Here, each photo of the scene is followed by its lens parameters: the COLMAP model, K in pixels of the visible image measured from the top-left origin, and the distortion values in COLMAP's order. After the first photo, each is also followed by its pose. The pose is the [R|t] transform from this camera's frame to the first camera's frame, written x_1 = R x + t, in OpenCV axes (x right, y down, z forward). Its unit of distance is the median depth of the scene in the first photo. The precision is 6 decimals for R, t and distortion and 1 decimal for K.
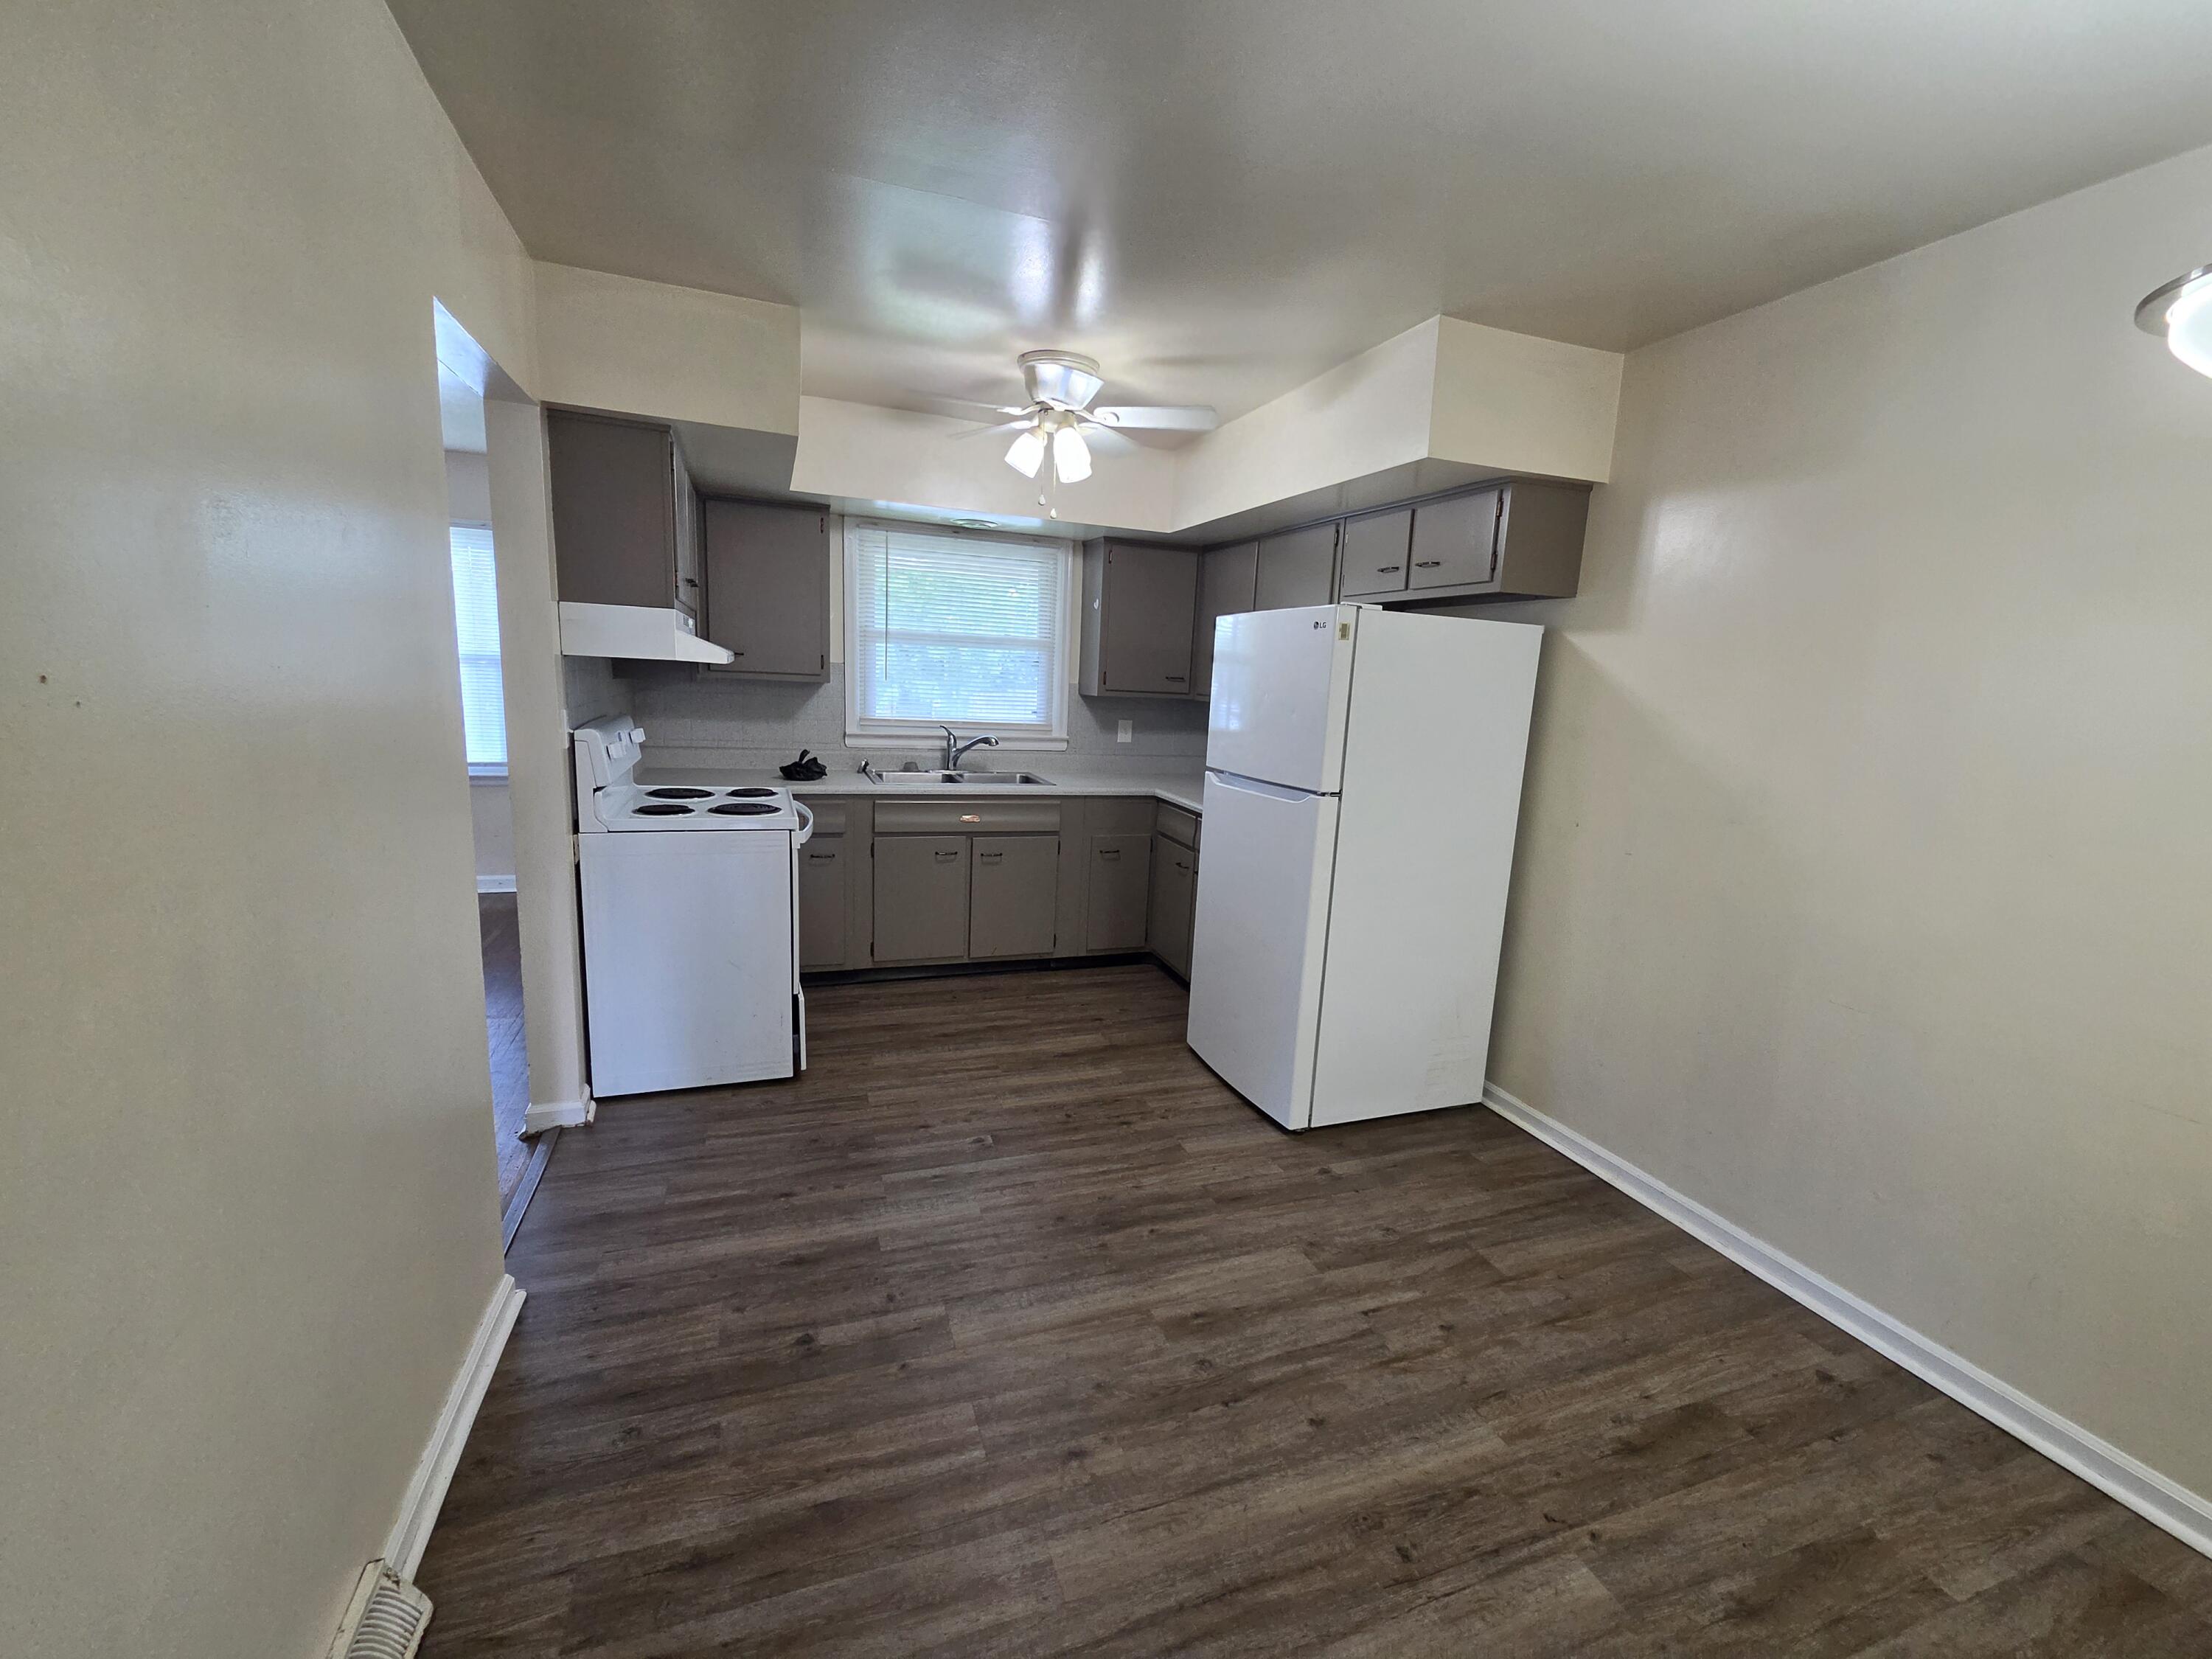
lens RADIAL K [[924.0, 0, 1108.8], [0, 924.0, 839.6], [0, 0, 1]] dist [-0.001379, 0.003548]
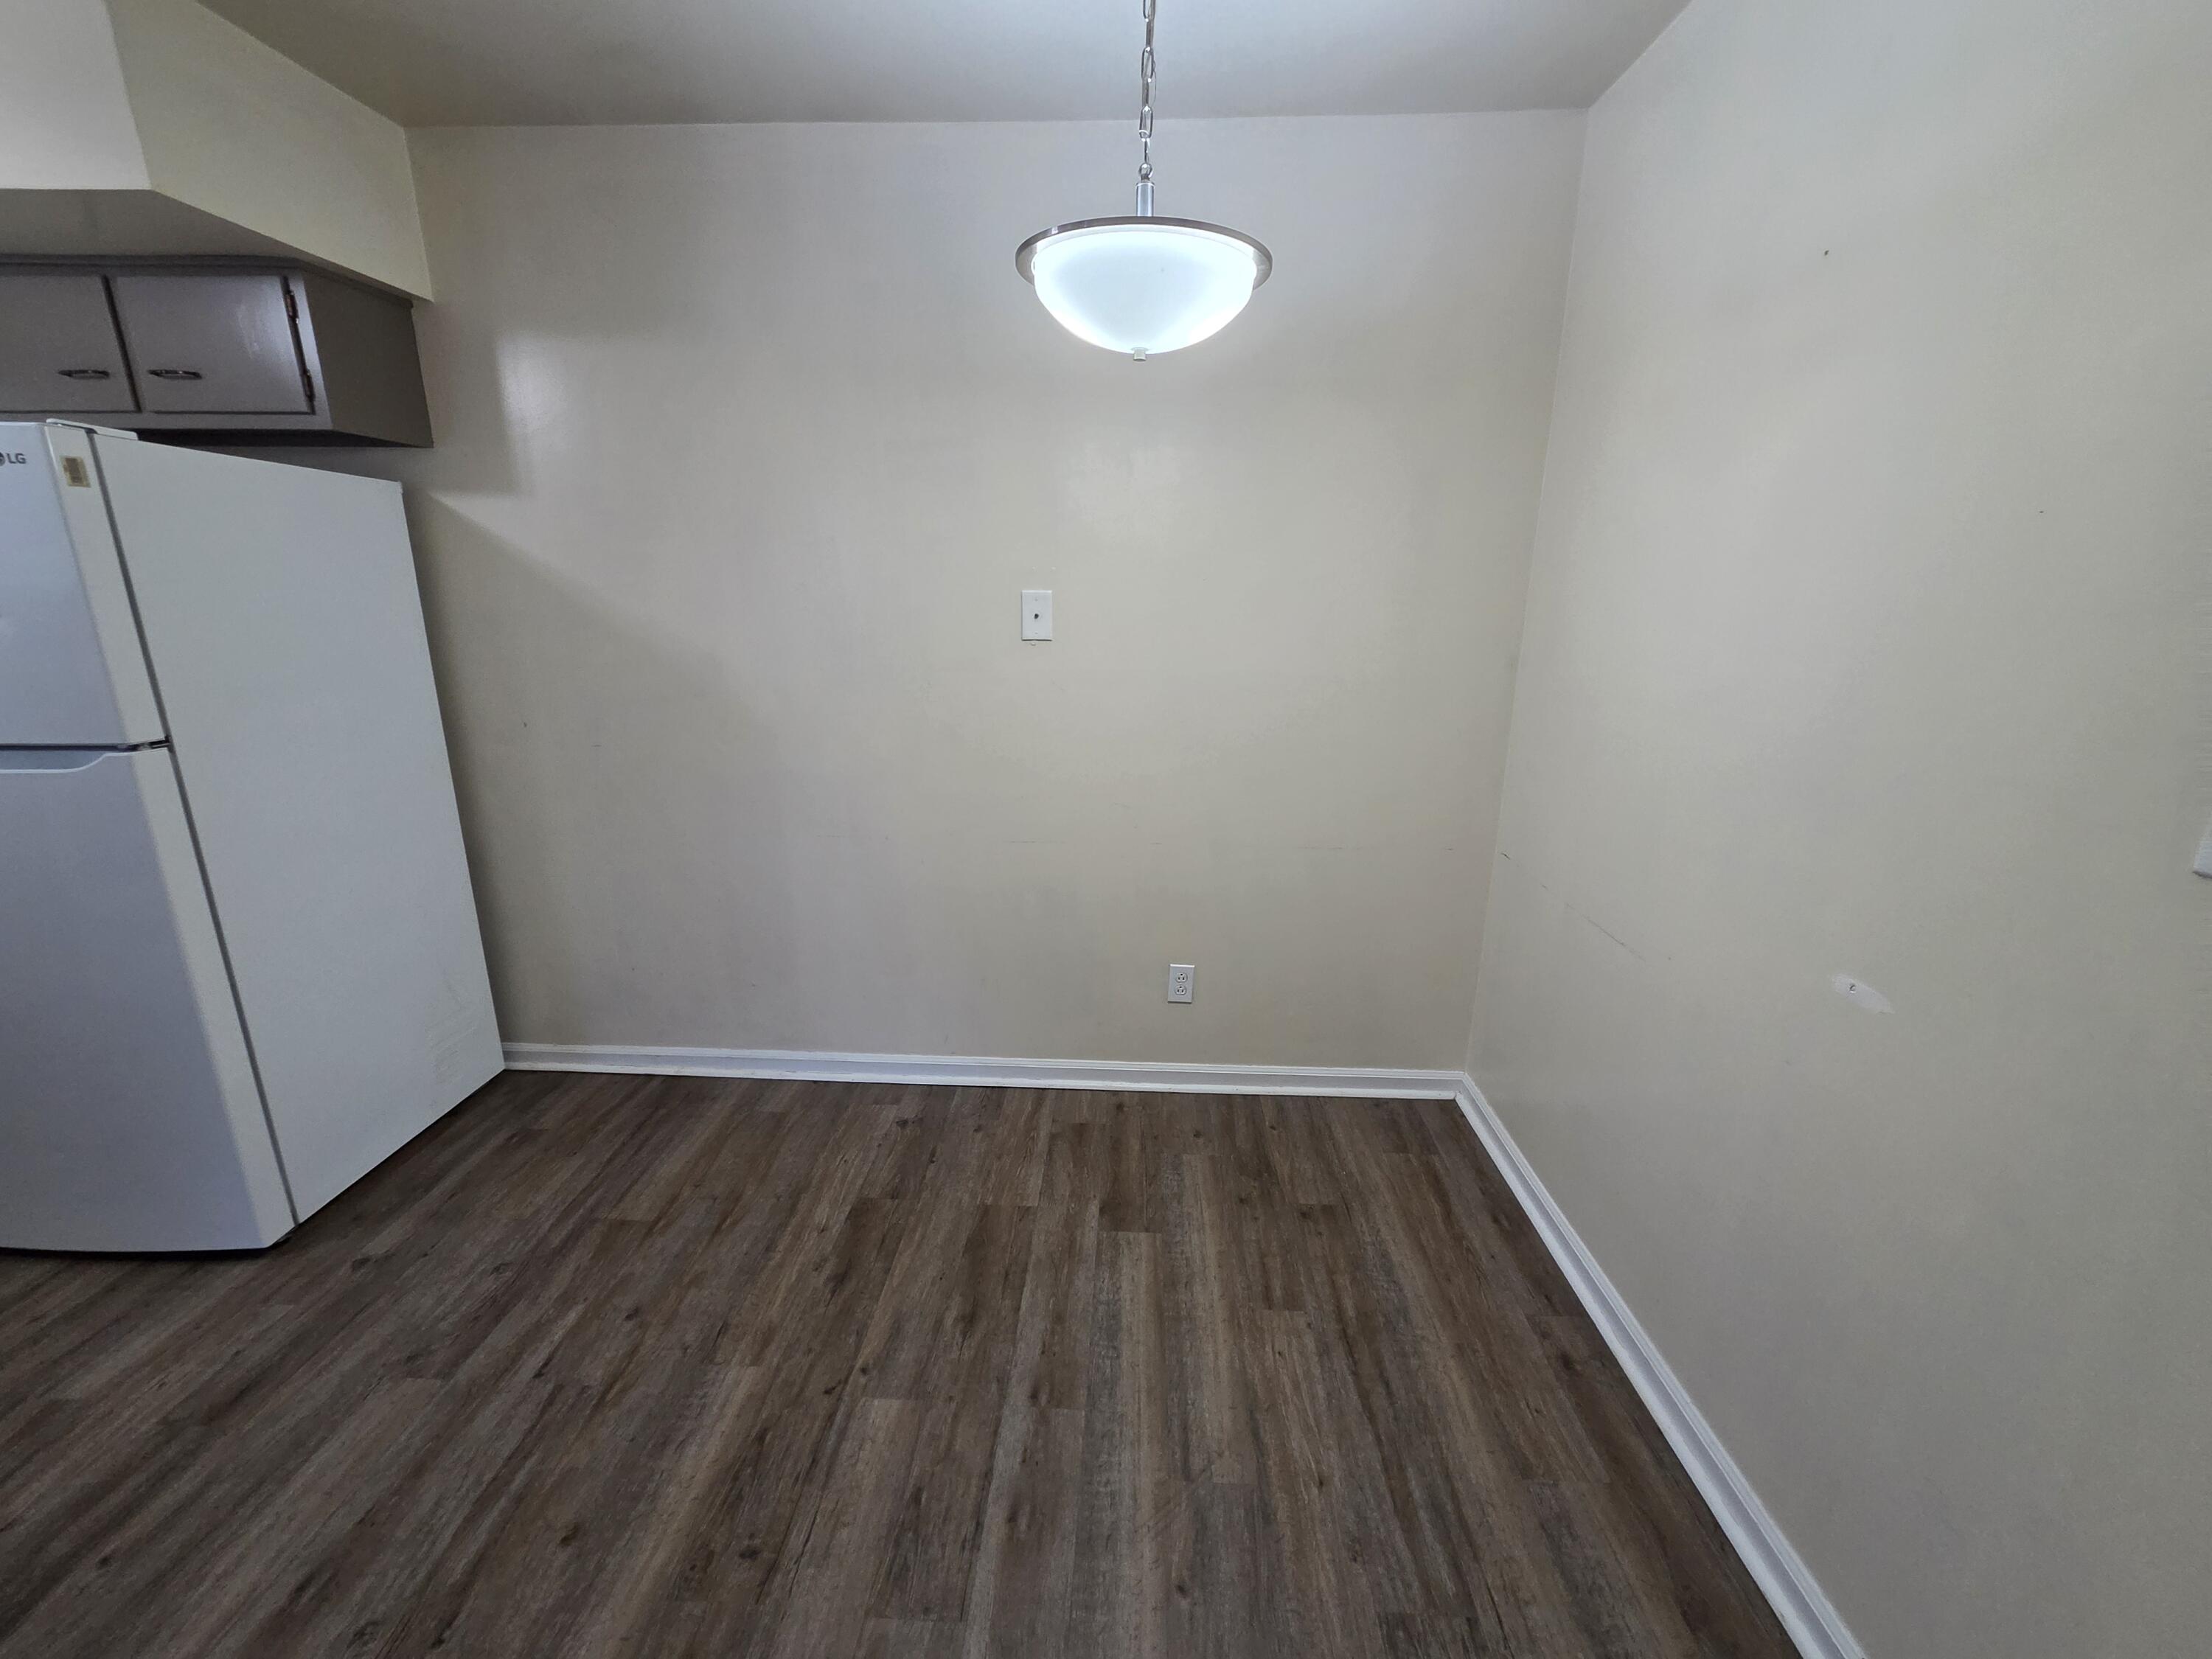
lens RADIAL K [[924.0, 0, 1108.8], [0, 924.0, 839.6], [0, 0, 1]] dist [-0.001379, 0.003548]
pose [[0.385991, -0.285034, 0.877363, -0.092573], [0.173710, 0.956513, 0.234325, -0.026194], [-0.906000, 0.061959, 0.418718, 0.182305]]
